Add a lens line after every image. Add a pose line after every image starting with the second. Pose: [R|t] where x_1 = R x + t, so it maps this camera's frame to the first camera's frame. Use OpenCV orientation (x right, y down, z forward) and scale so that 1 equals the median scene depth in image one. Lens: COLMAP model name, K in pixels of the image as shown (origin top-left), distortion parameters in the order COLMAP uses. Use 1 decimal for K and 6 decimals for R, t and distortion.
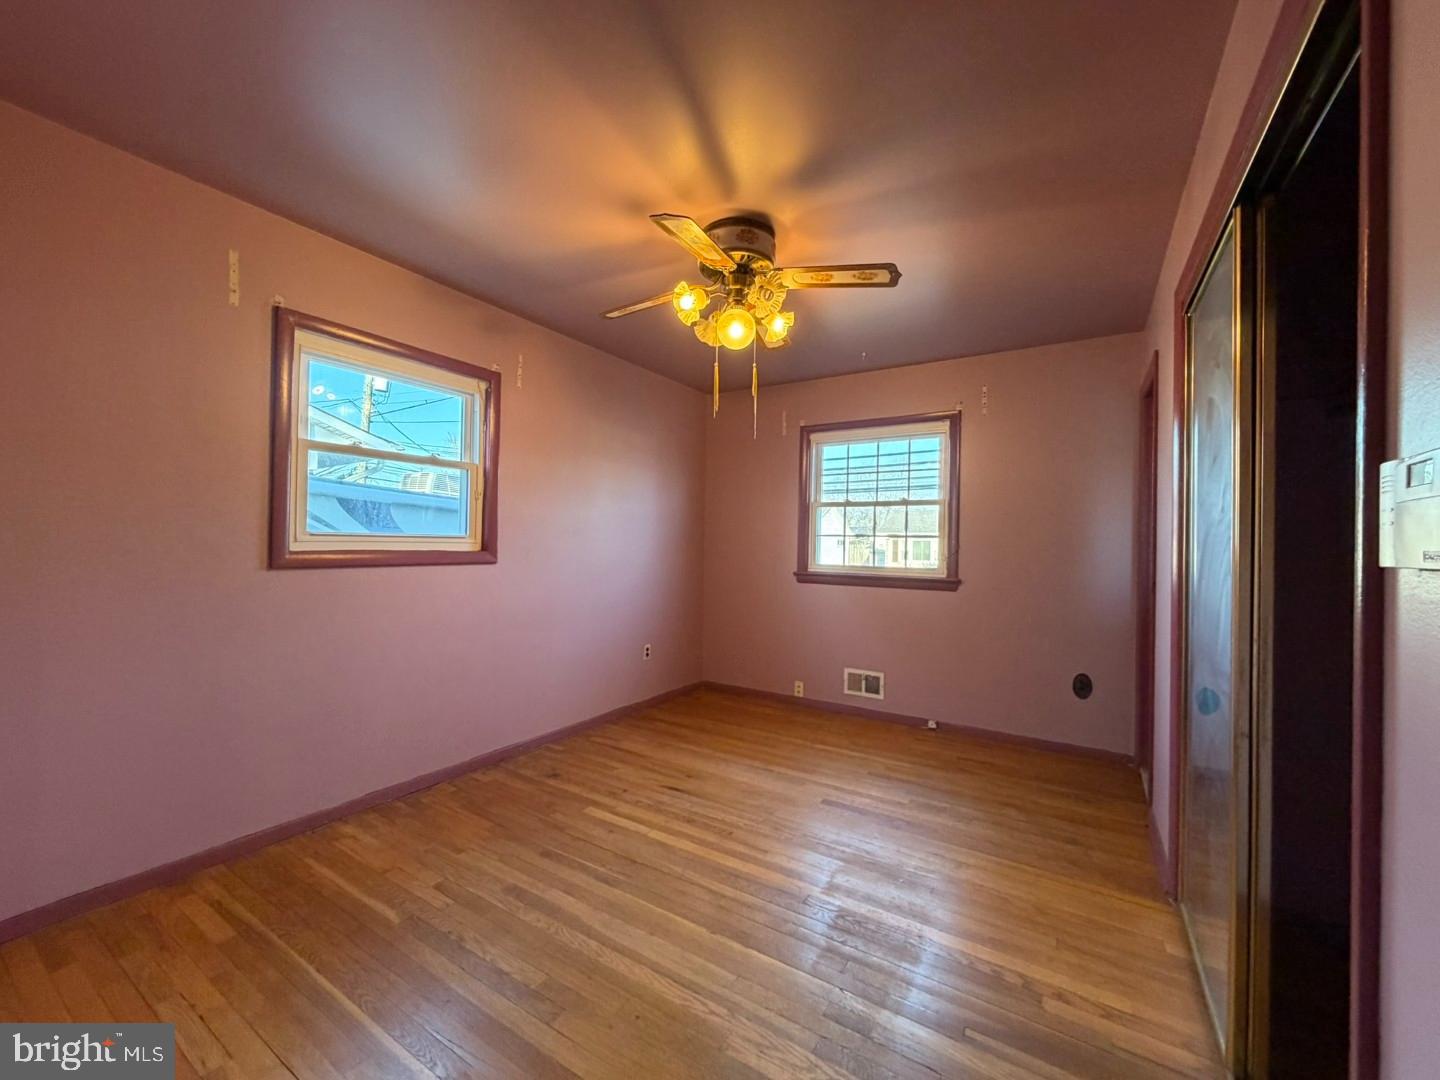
lens RADIAL K [[574.1, 0, 718.0], [0, 574.1, 536.8], [0, 0, 1]] dist [-0.000685, -0.000098]
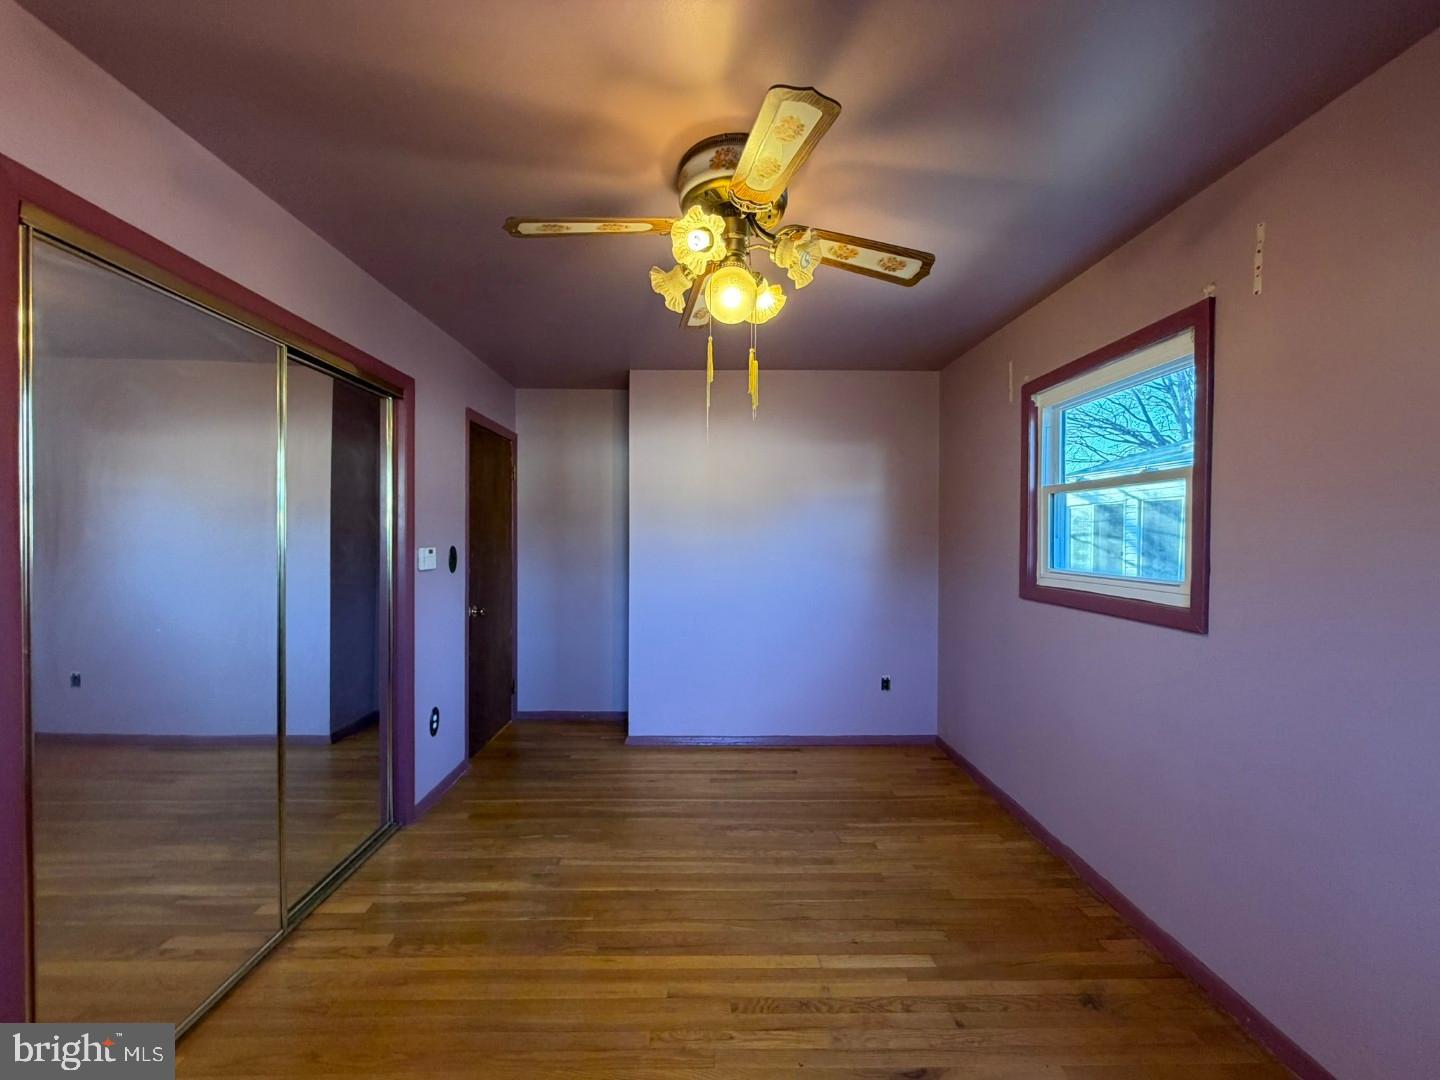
lens RADIAL K [[574.1, 0, 723.7], [0, 574.1, 545.2], [0, 0, 1]] dist [-0.000685, -0.000098]
pose [[-0.831396, -0.011386, -0.555564, 0.463980], [-0.012464, 0.999921, -0.001841, -0.049899], [0.555540, 0.005394, -0.831472, 1.705574]]
